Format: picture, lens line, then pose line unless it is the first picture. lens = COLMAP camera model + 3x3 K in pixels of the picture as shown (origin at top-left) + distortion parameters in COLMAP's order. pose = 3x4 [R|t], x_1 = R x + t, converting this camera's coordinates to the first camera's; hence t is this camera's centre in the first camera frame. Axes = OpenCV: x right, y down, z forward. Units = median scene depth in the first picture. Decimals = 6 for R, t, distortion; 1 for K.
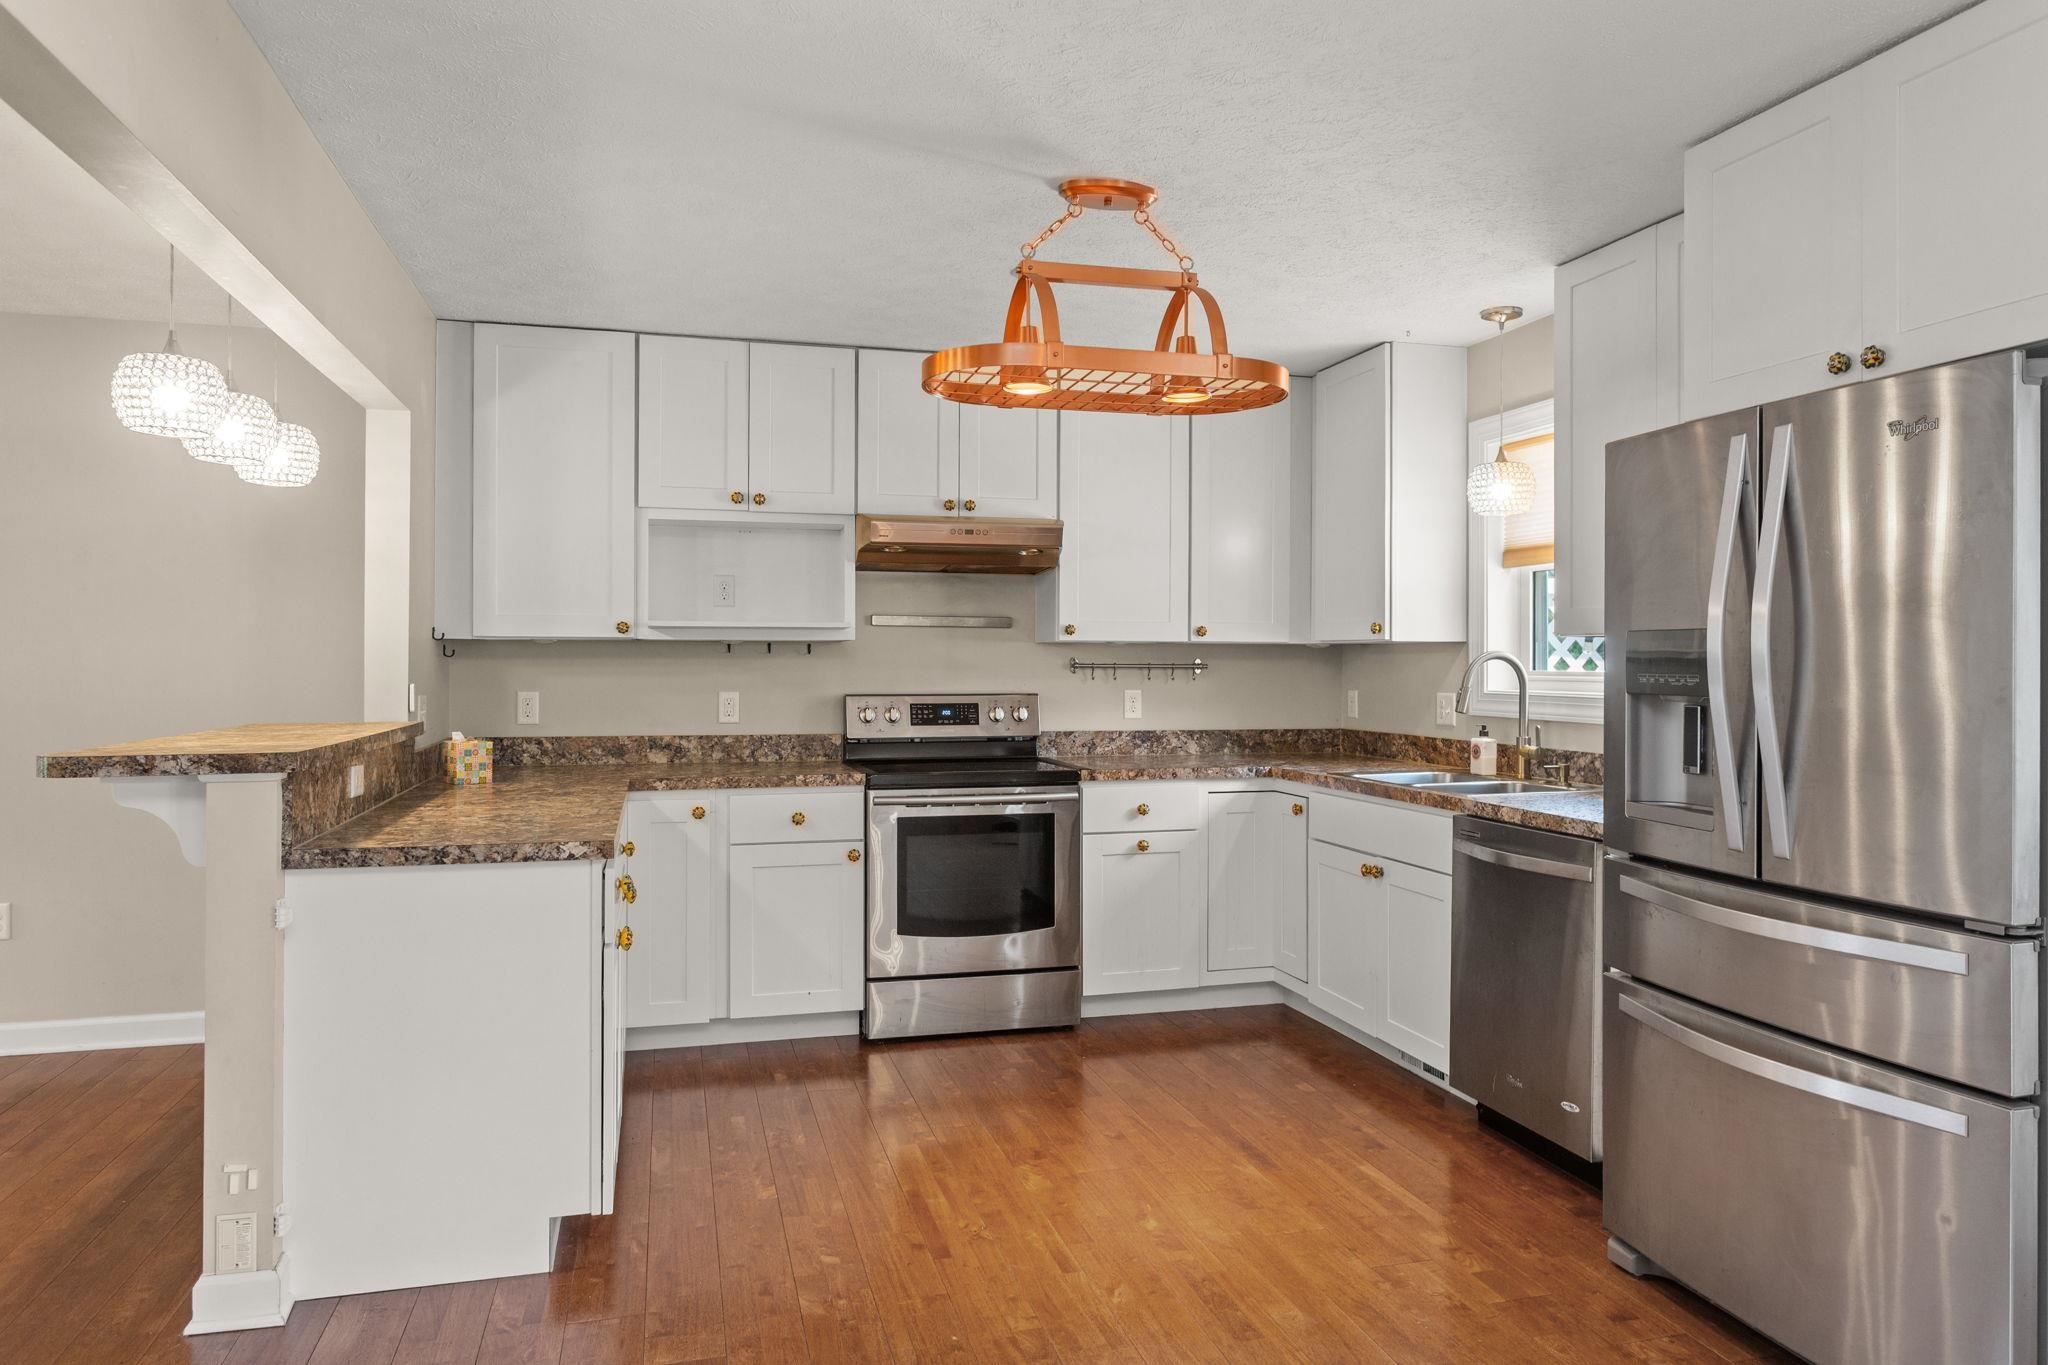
lens RADIAL K [[943.4, 0, 1030.7], [0, 943.4, 662.3], [0, 0, 1]] dist [0.002263, 0.009424]
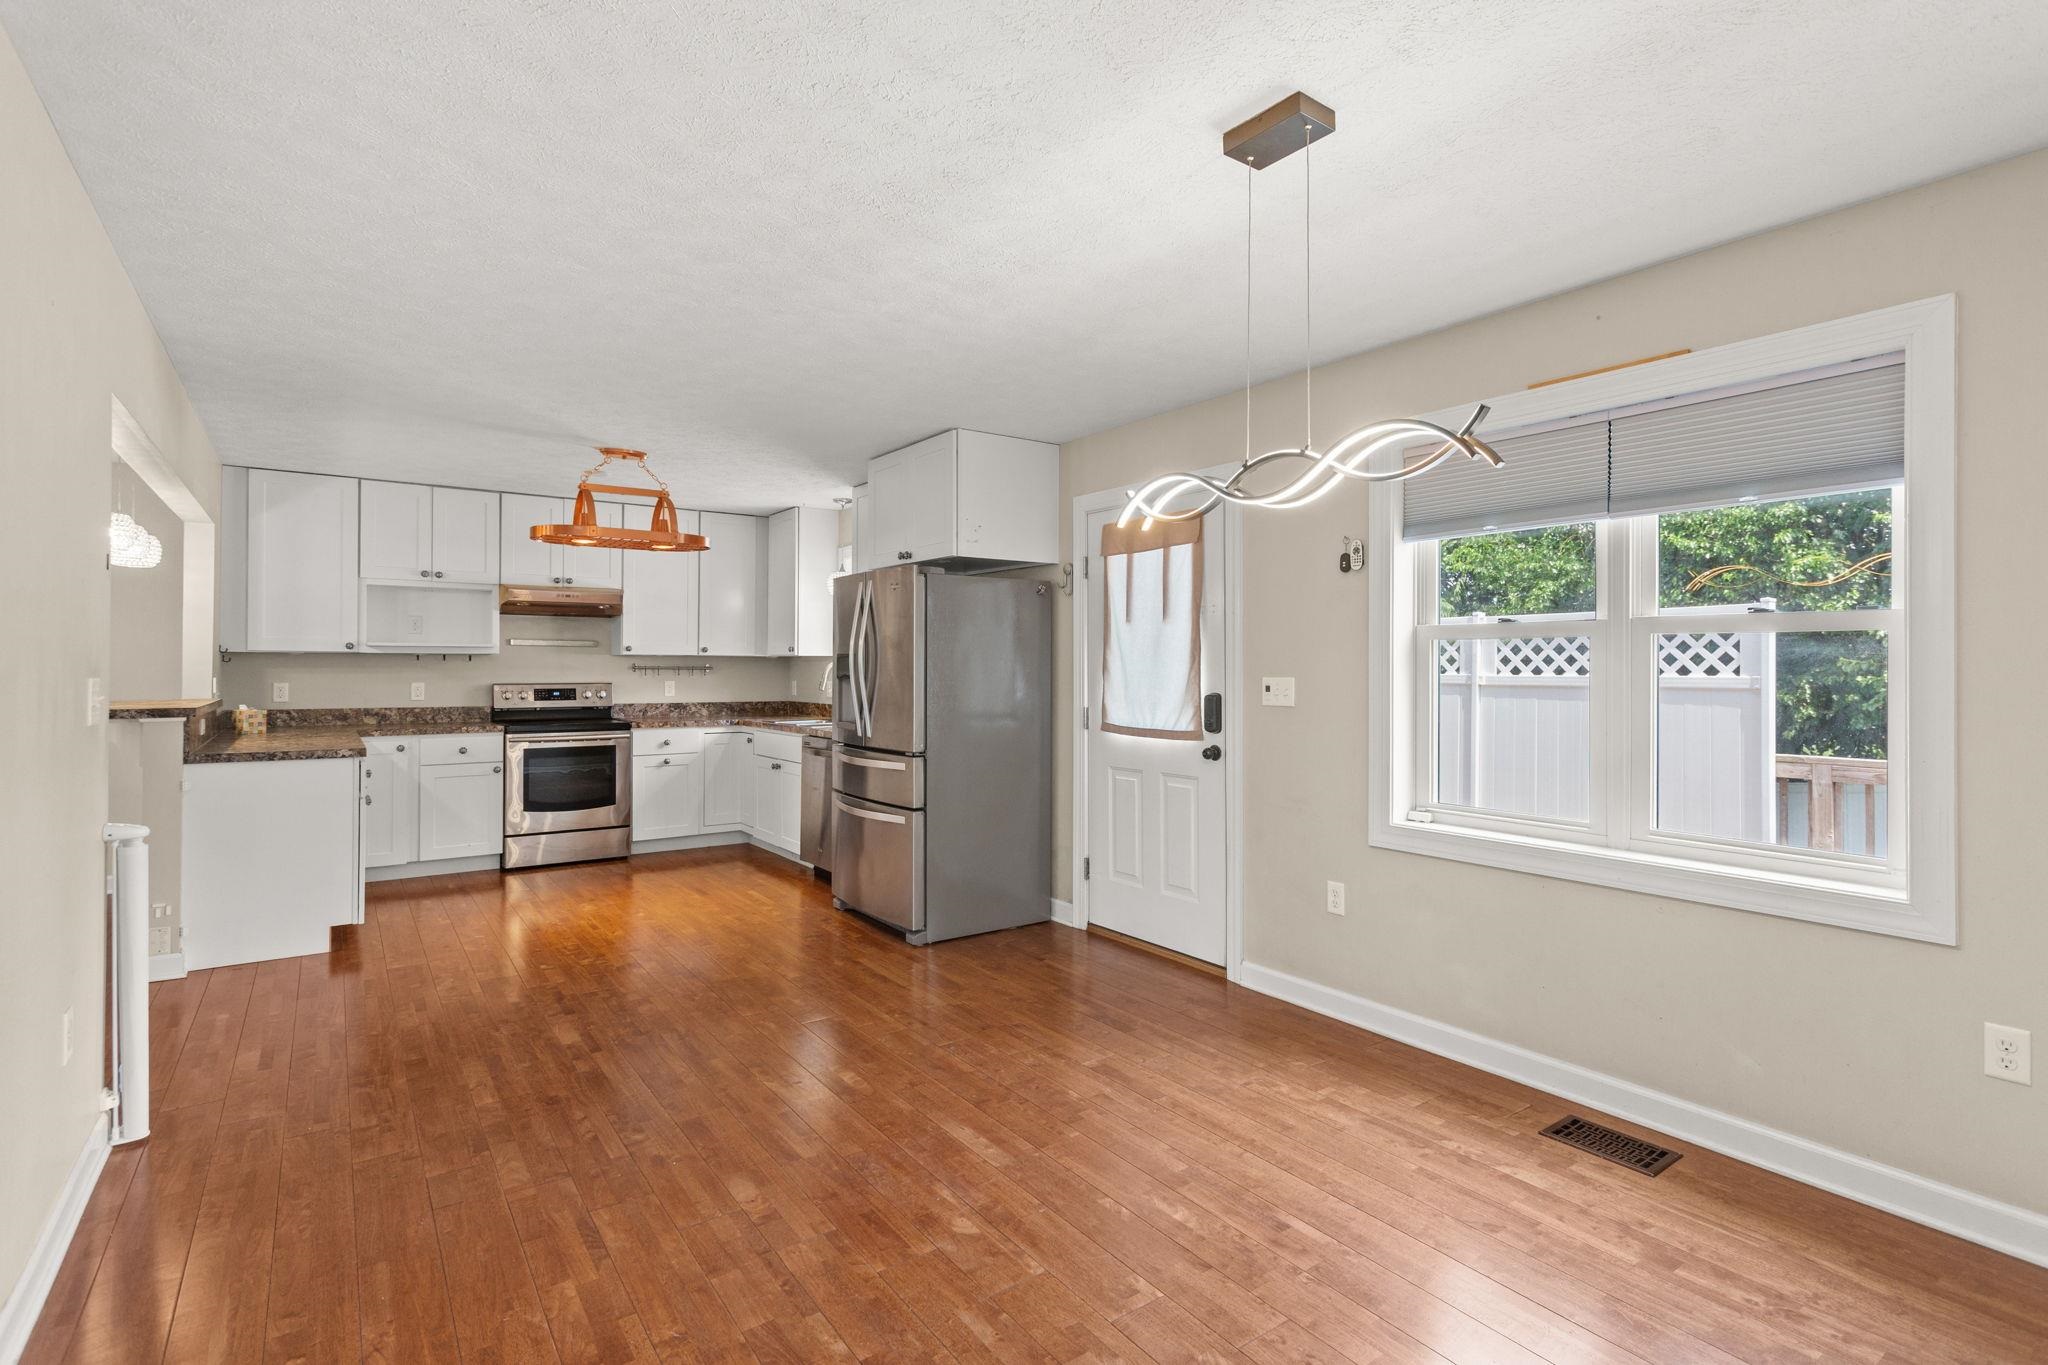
lens RADIAL K [[943.4, 0, 1030.7], [0, 943.4, 662.3], [0, 0, 1]] dist [0.002263, 0.009424]
pose [[0.954187, 0.003031, 0.299196, 0.250995], [-0.002225, 0.999993, -0.003036, -0.003460], [-0.299203, 0.002231, 0.954187, -1.061564]]
